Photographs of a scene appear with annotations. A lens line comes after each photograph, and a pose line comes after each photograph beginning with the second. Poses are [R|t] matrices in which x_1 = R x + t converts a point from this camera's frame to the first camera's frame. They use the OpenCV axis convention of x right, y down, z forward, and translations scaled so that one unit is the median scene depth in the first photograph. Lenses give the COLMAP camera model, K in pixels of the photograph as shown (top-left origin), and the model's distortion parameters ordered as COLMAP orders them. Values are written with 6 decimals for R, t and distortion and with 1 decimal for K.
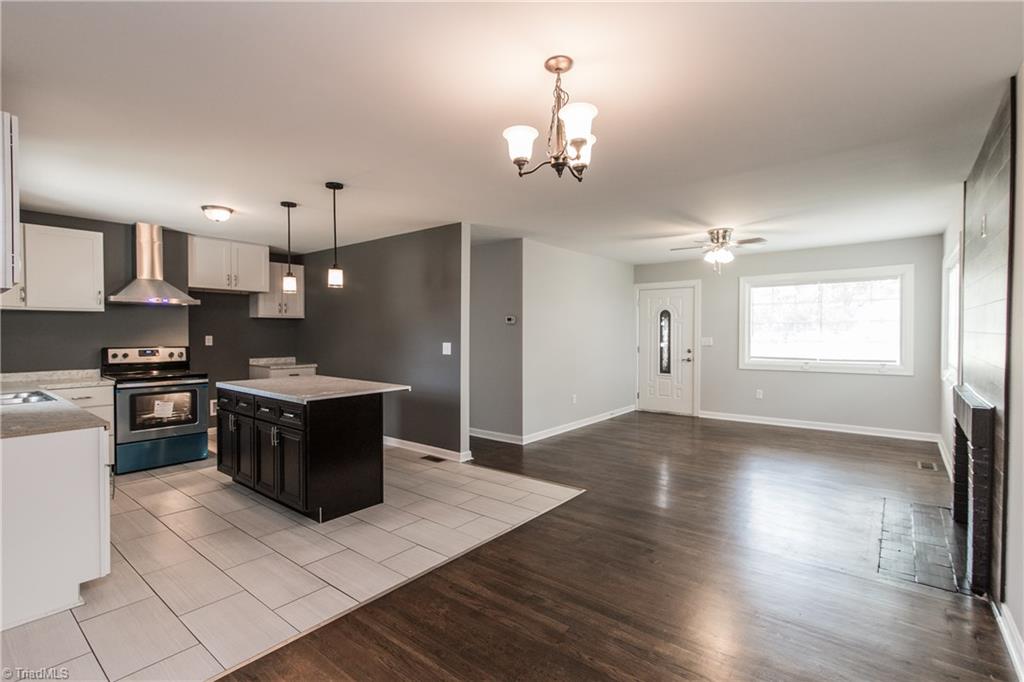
lens RADIAL K [[474.4, 0, 513.1], [0, 474.4, 340.8], [0, 0, 1]] dist [0.000793, 0.000218]
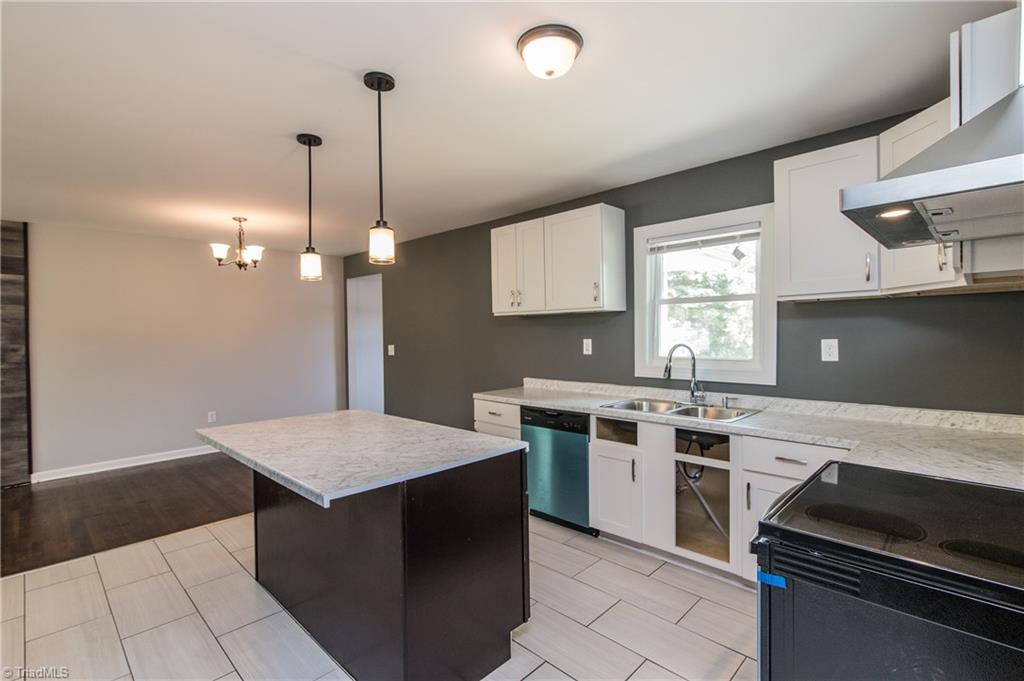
lens RADIAL K [[468.9, 0, 515.1], [0, 468.9, 339.8], [0, 0, 1]] dist [-0.000776, -0.000348]
pose [[-0.996075, 0.012657, 0.087603, -0.555500], [0.015655, 0.999312, 0.033615, -0.031017], [-0.087118, 0.034854, -0.995588, 1.256846]]
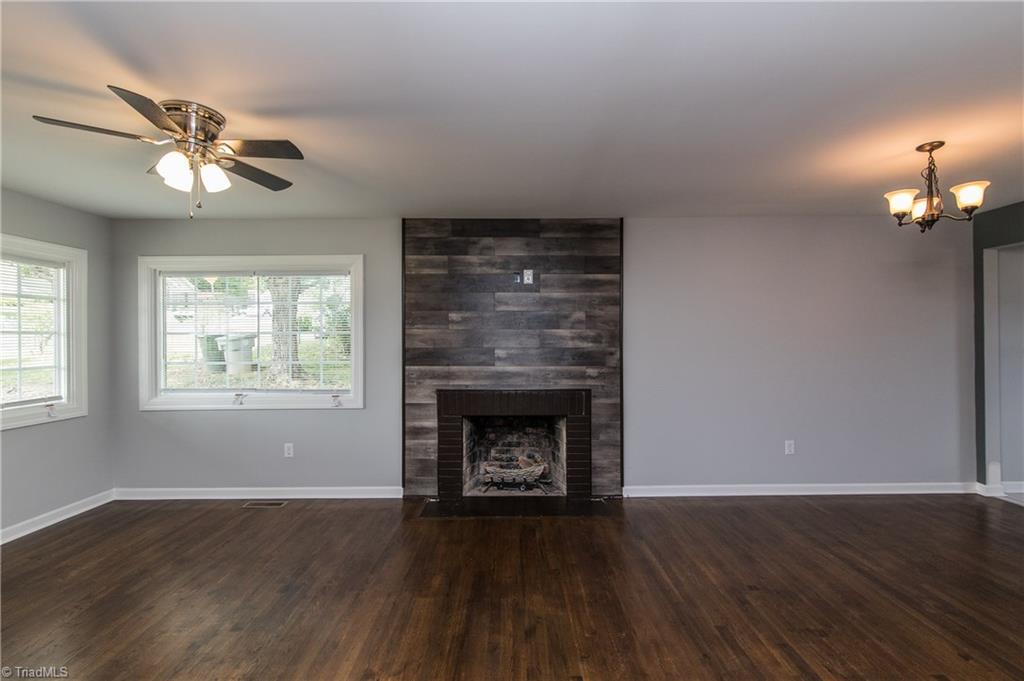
lens RADIAL K [[468.9, 0, 515.1], [0, 468.9, 339.8], [0, 0, 1]] dist [-0.000776, -0.000348]
pose [[-0.632959, 0.009321, 0.774129, -0.073287], [0.021913, 0.999743, 0.005880, -0.029890], [-0.773875, 0.020685, -0.633001, 1.124673]]
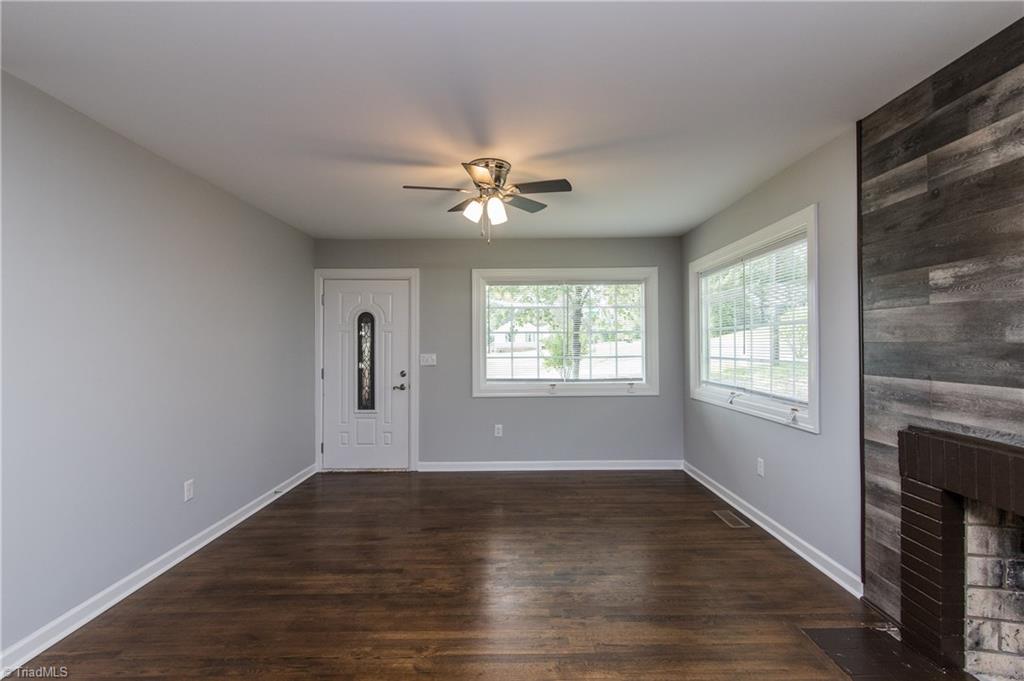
lens RADIAL K [[468.9, 0, 515.1], [0, 468.9, 339.8], [0, 0, 1]] dist [-0.000776, -0.000348]
pose [[0.774954, 0.008224, 0.631964, 0.115569], [0.012851, 0.999504, -0.028766, -0.008521], [-0.631887, 0.030414, 0.774464, 0.593299]]
